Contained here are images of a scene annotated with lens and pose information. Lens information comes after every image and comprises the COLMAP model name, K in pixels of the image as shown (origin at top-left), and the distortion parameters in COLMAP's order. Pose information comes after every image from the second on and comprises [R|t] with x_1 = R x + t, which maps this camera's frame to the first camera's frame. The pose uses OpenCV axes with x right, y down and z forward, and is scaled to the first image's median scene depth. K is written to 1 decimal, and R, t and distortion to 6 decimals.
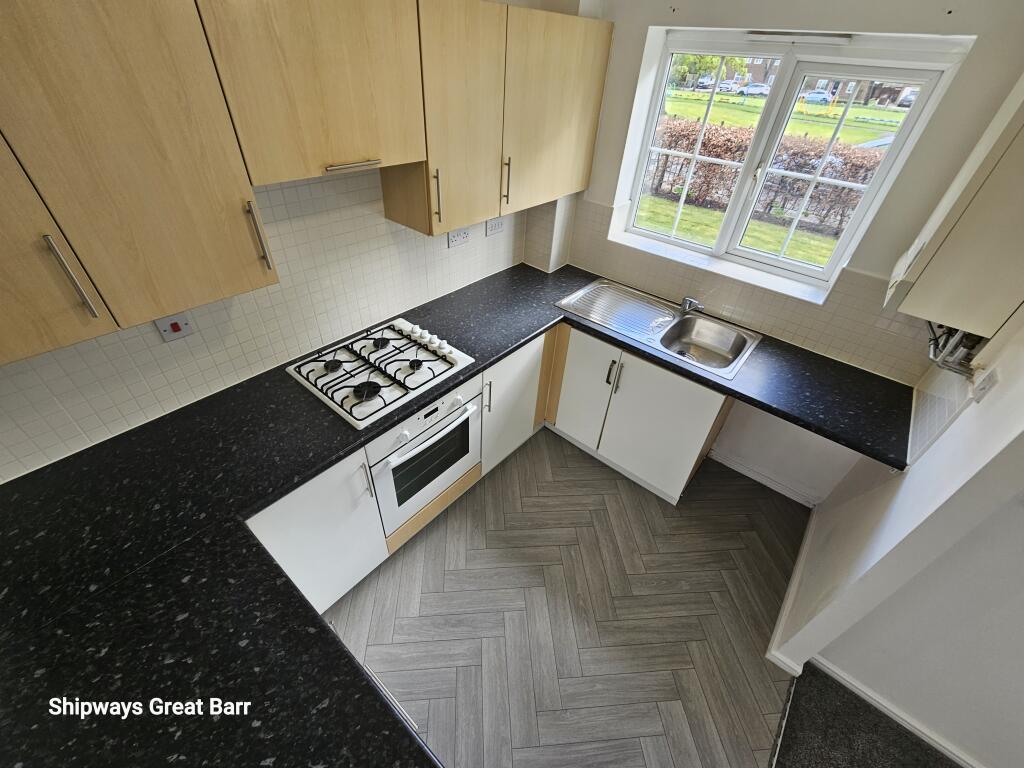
lens RADIAL K [[421.9, 0, 511.5], [0, 421.9, 381.1], [0, 0, 1]] dist [0.000277, -0.000546]
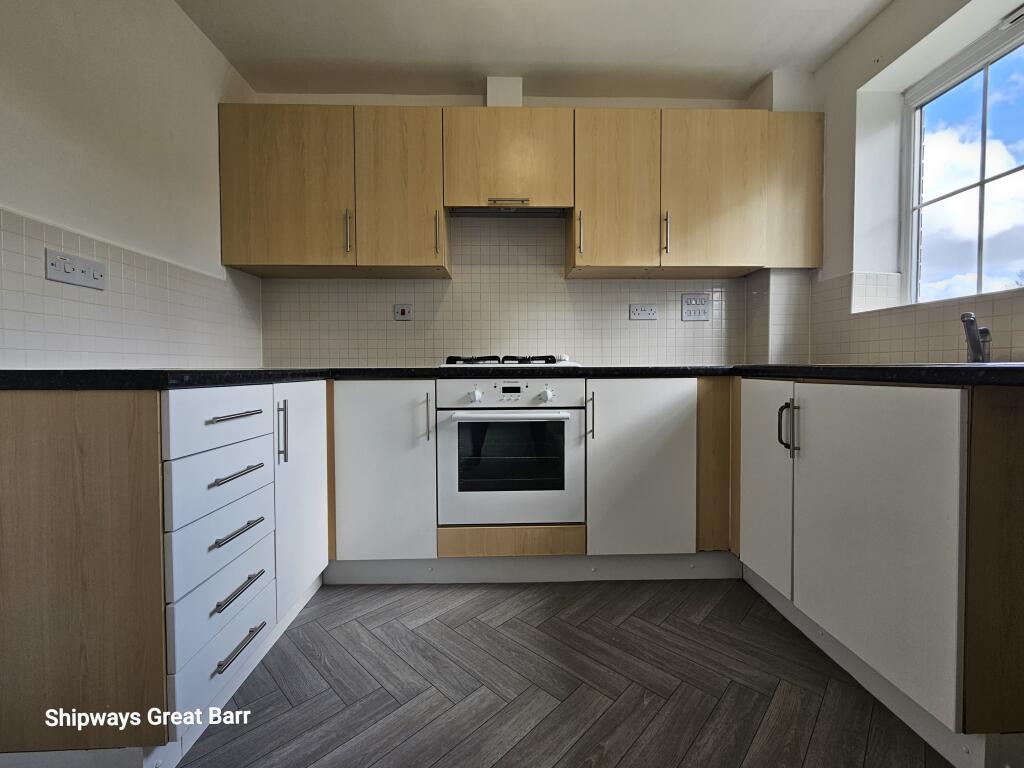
lens RADIAL K [[427.0, 0, 512.5], [0, 427.0, 379.2], [0, 0, 1]] dist [0.002522, -0.000228]
pose [[0.664746, -0.034566, -0.746269, 0.506660], [-0.429055, 0.800092, -0.419244, 0.426353], [0.611575, 0.598881, 0.517027, 0.412568]]
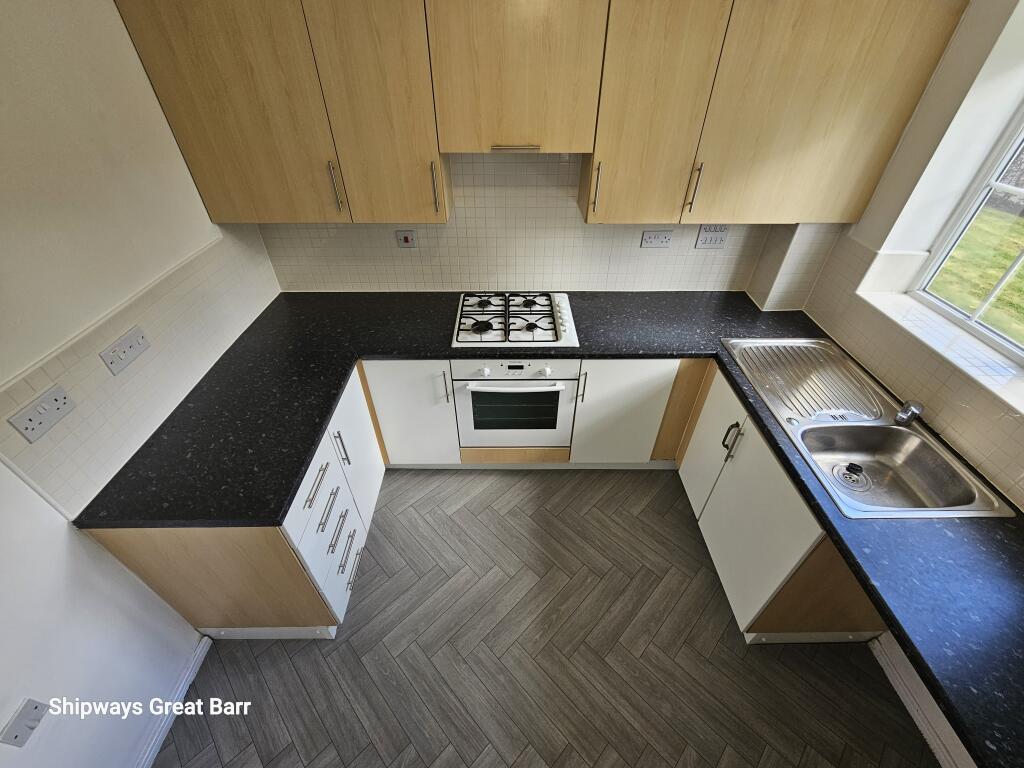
lens RADIAL K [[418.6, 0, 511.0], [0, 418.6, 378.8], [0, 0, 1]] dist [0.000589, -0.000223]
pose [[0.645506, 0.431815, -0.629967, 0.478067], [-0.442975, 0.883595, 0.151765, -0.058055], [0.622170, 0.181094, 0.761649, 0.112195]]
